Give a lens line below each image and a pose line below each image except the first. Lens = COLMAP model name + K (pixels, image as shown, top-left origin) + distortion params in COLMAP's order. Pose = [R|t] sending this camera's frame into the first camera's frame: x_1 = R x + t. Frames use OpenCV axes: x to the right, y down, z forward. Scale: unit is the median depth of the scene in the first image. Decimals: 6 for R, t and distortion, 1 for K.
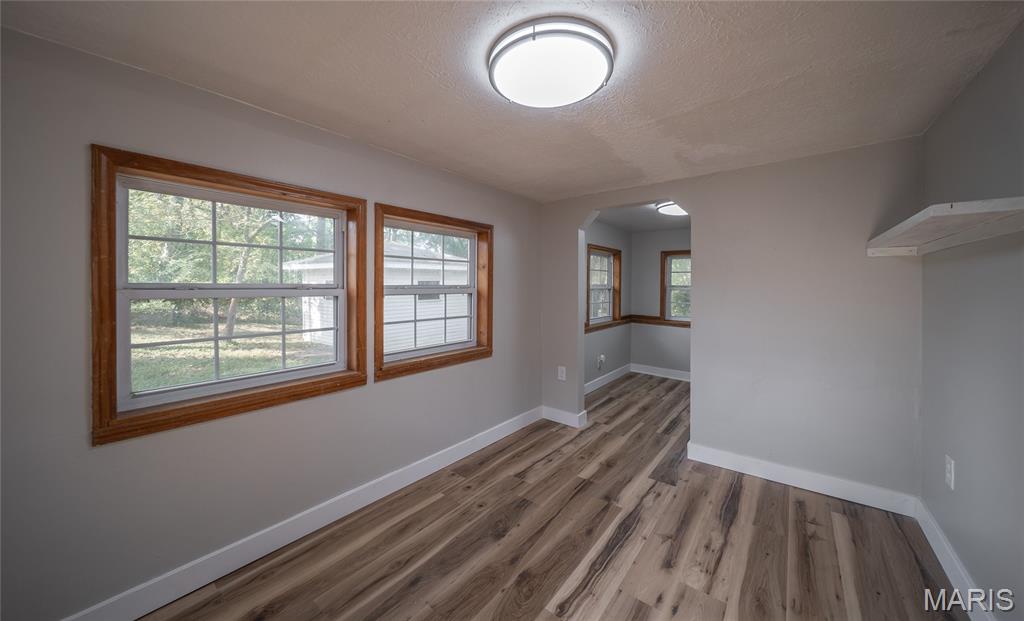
lens RADIAL K [[355.0, 0, 510.1], [0, 355.0, 291.6], [0, 0, 1]] dist [-0.002872, -0.000202]
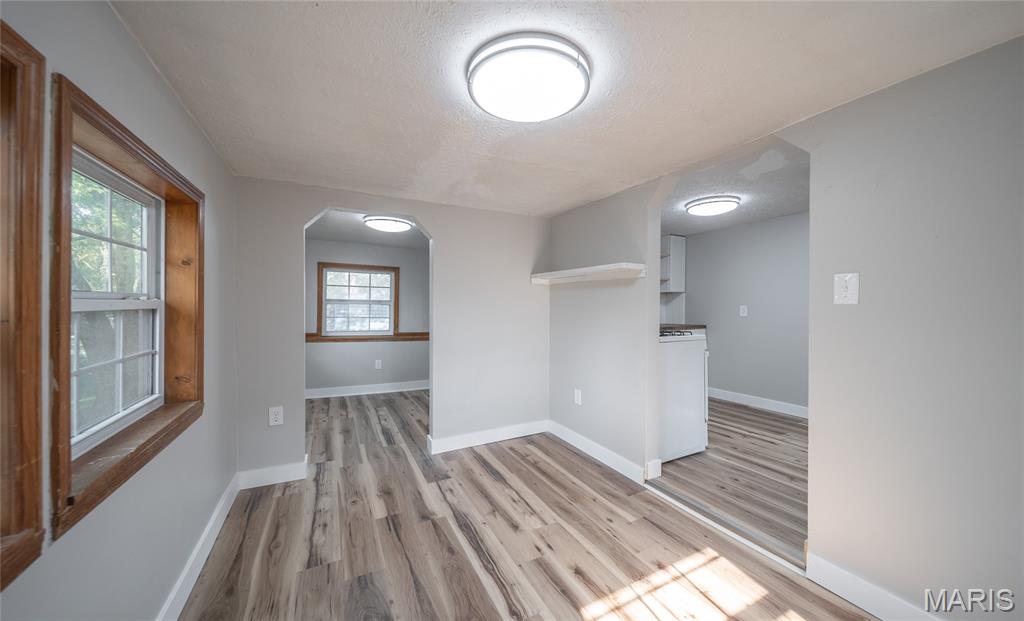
lens RADIAL K [[355.0, 0, 518.8], [0, 355.0, 306.7], [0, 0, 1]] dist [-0.002872, -0.000202]
pose [[0.406936, -0.005978, 0.913437, -0.440616], [0.005690, 0.999976, 0.004009, 0.003323], [-0.913439, 0.003566, 0.406960, 0.323563]]
